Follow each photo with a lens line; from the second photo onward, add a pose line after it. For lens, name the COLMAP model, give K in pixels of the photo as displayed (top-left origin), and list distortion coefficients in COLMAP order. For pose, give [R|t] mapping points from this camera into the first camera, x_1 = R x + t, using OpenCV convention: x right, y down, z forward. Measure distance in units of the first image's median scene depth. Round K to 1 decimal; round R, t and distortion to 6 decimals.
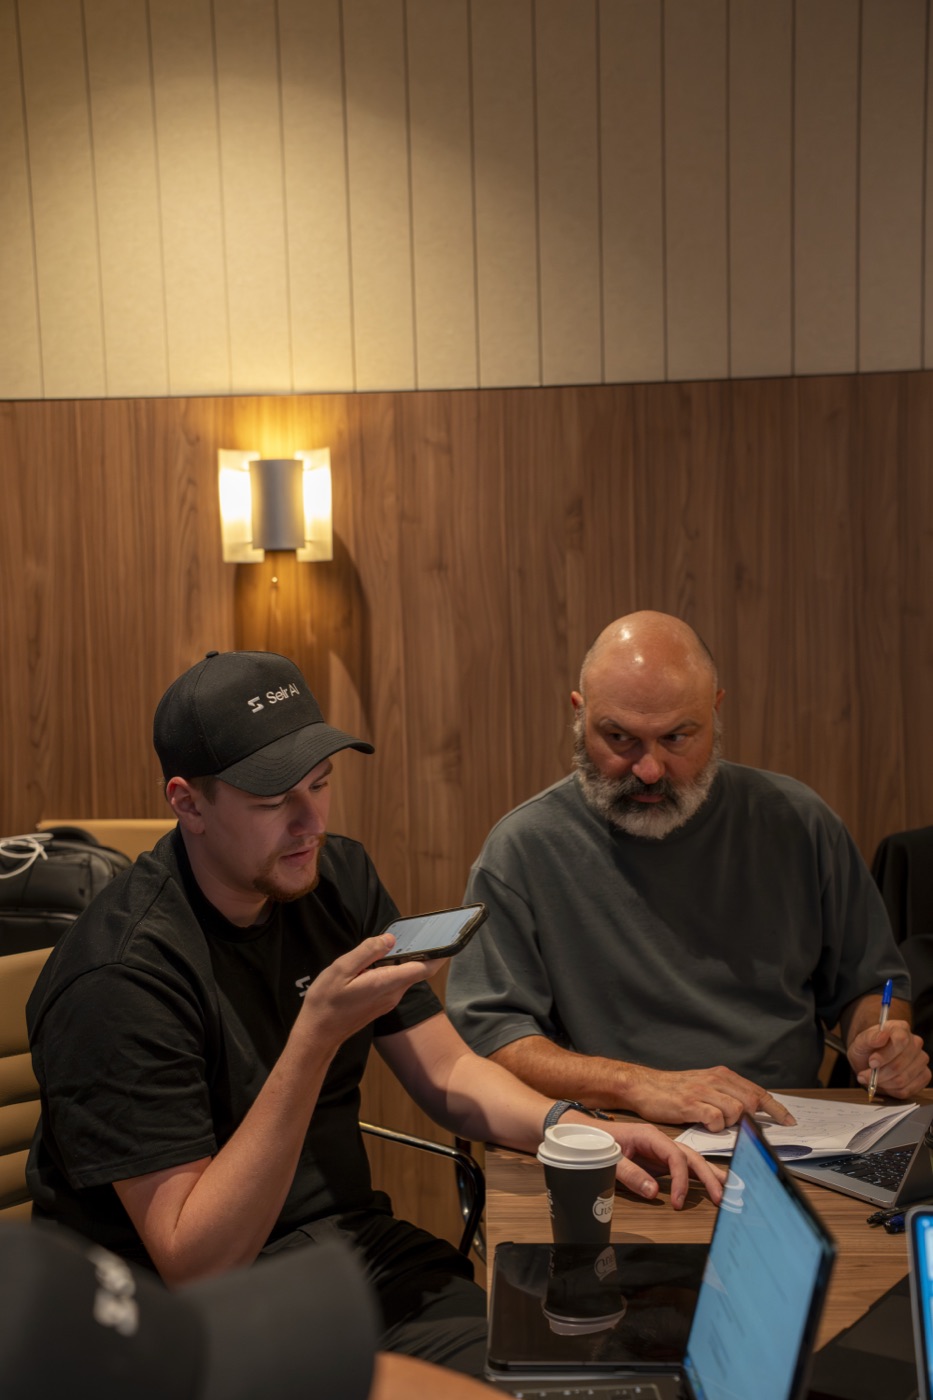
lens RADIAL K [[1926.0, 0, 466.5], [0, 1926.0, 700.0], [0, 0, 1]] dist [0.287860, 0.013645]
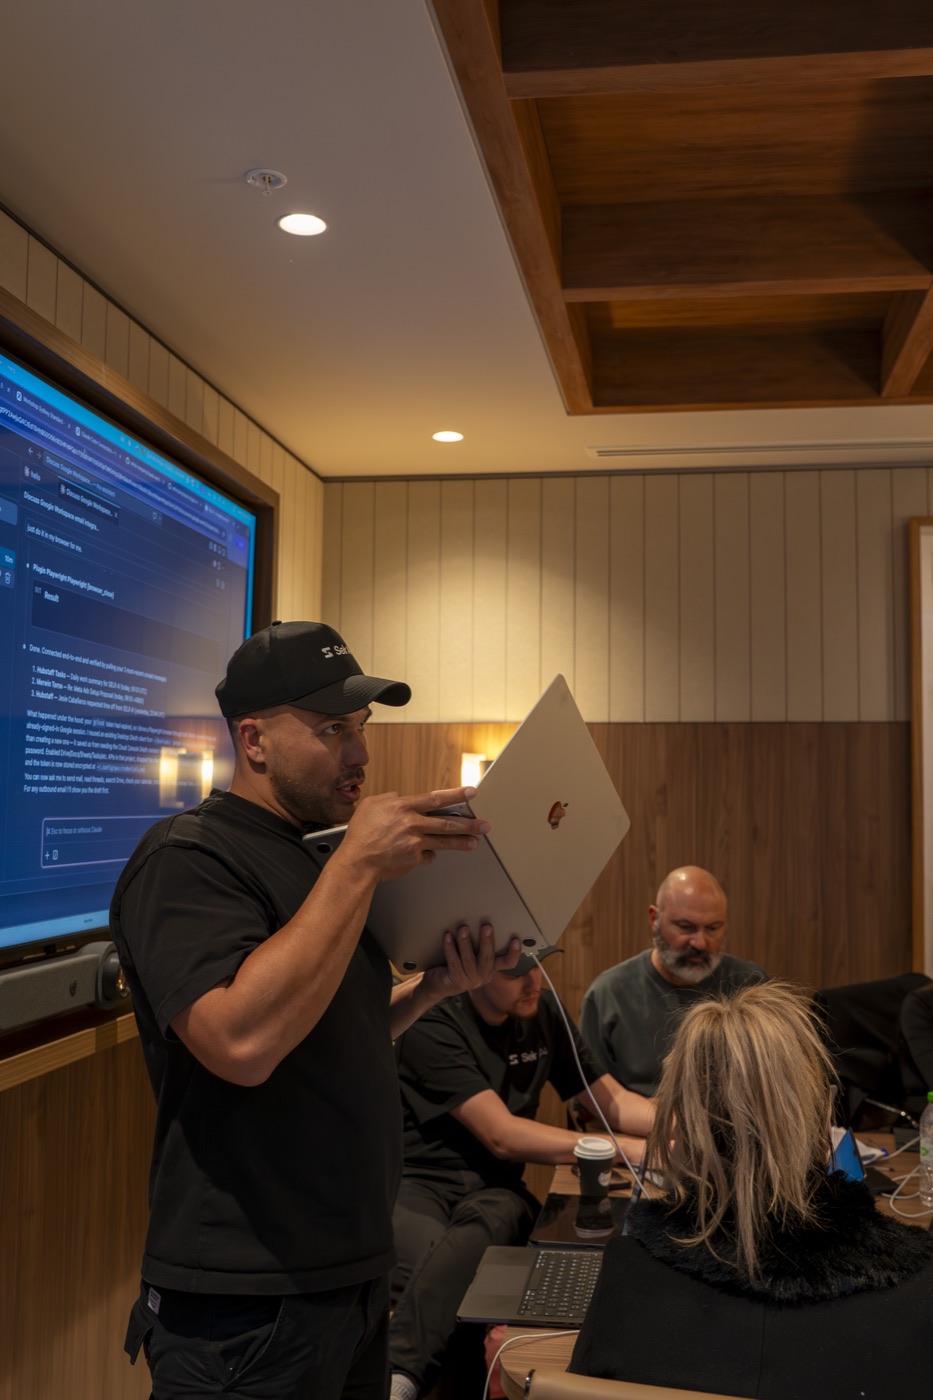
lens RADIAL K [[1367.0, 0, 466.5], [0, 1367.0, 700.0], [0, 0, 1]] dist [-0.019345, 0.007983]
pose [[0.994493, 0.031274, -0.100030, 0.000799], [-0.042604, 0.992656, -0.113224, -0.032971], [0.095755, 0.116862, 0.988521, -0.261585]]
